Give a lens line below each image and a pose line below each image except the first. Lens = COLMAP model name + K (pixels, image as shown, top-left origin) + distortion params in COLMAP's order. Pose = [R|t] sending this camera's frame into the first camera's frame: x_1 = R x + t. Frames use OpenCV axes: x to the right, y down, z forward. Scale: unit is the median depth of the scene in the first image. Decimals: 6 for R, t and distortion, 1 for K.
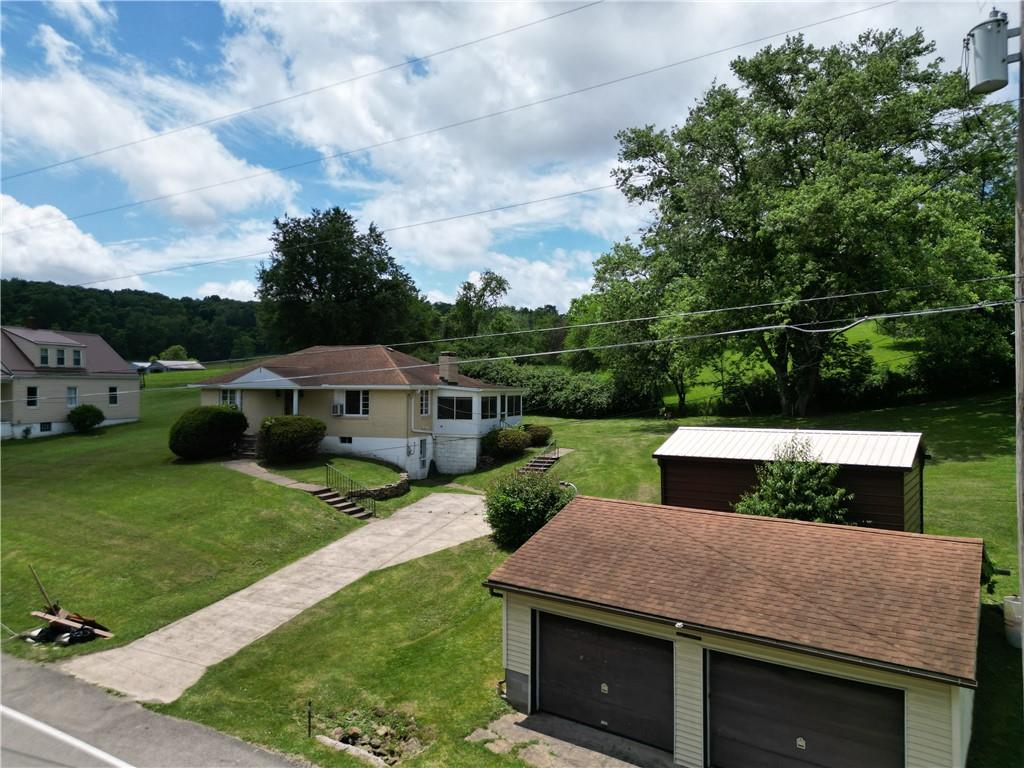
lens RADIAL K [[712.2, 0, 506.7], [0, 712.2, 389.6], [0, 0, 1]] dist [0.090161, -0.079963]
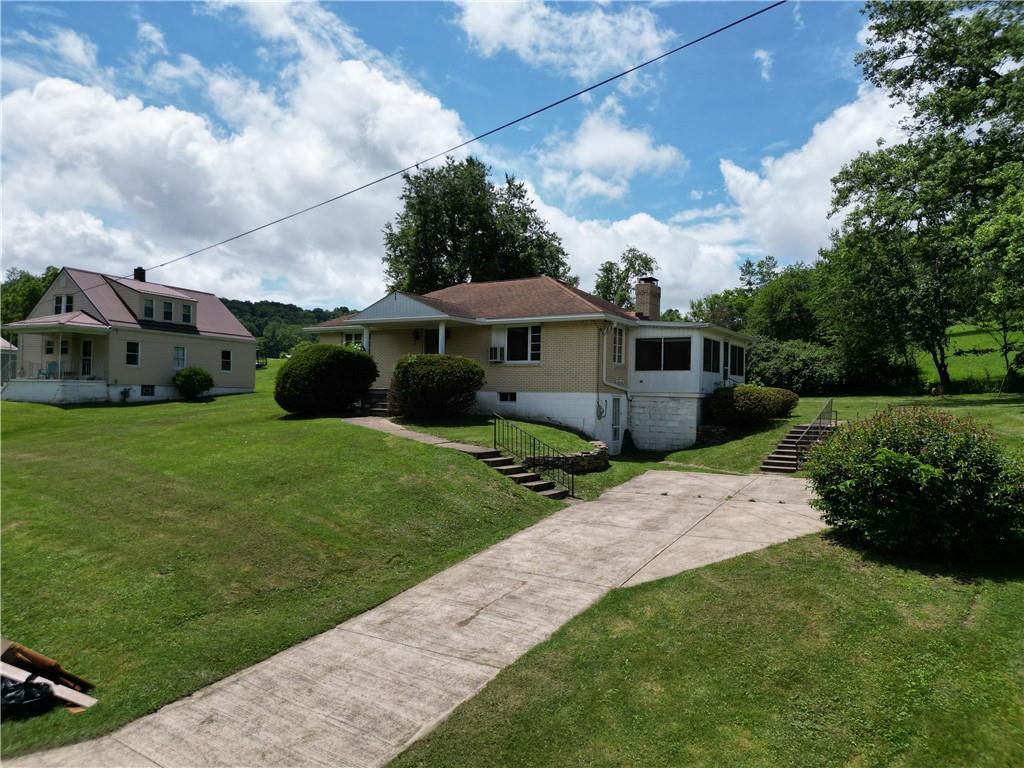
lens RADIAL K [[712.2, 0, 506.7], [0, 712.2, 389.6], [0, 0, 1]] dist [0.090161, -0.079963]
pose [[0.987327, 0.011999, -0.158242, -0.156994], [-0.015231, 0.999699, -0.019227, 0.106176], [0.157964, 0.021393, 0.987213, 0.418667]]
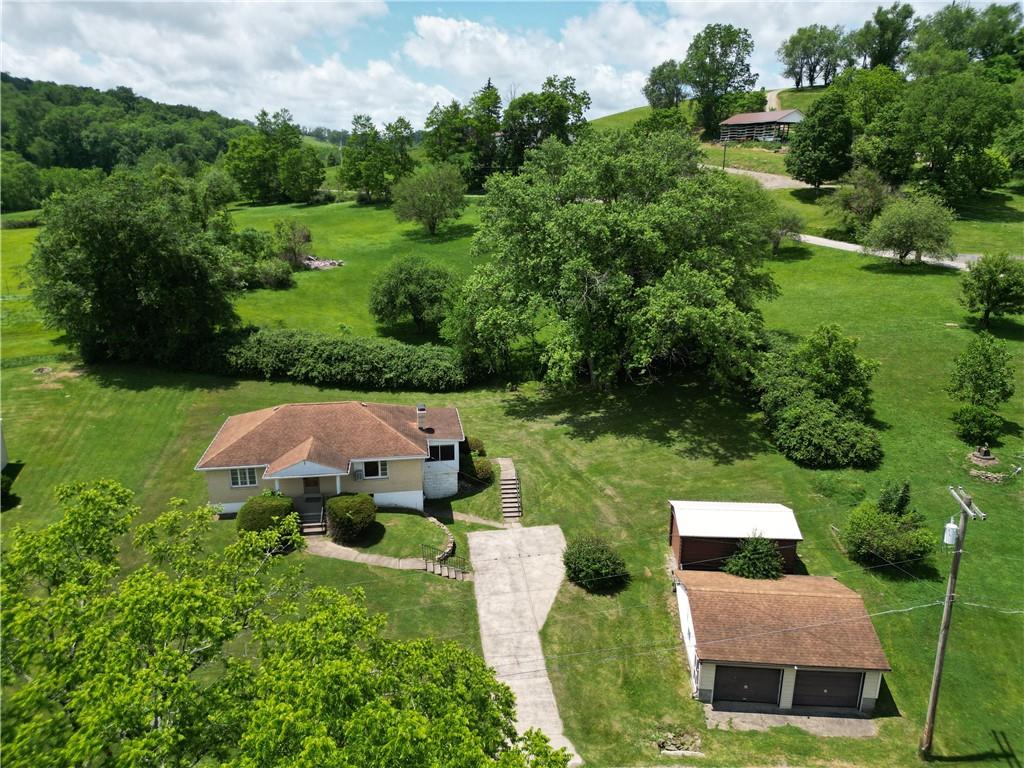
lens RADIAL K [[712.2, 0, 506.7], [0, 712.2, 389.6], [0, 0, 1]] dist [0.090161, -0.079963]
pose [[0.853735, -0.157880, 0.496196, -0.849802], [0.006359, 0.956016, 0.293246, -0.666239], [-0.520669, -0.247199, 0.817188, -0.166873]]
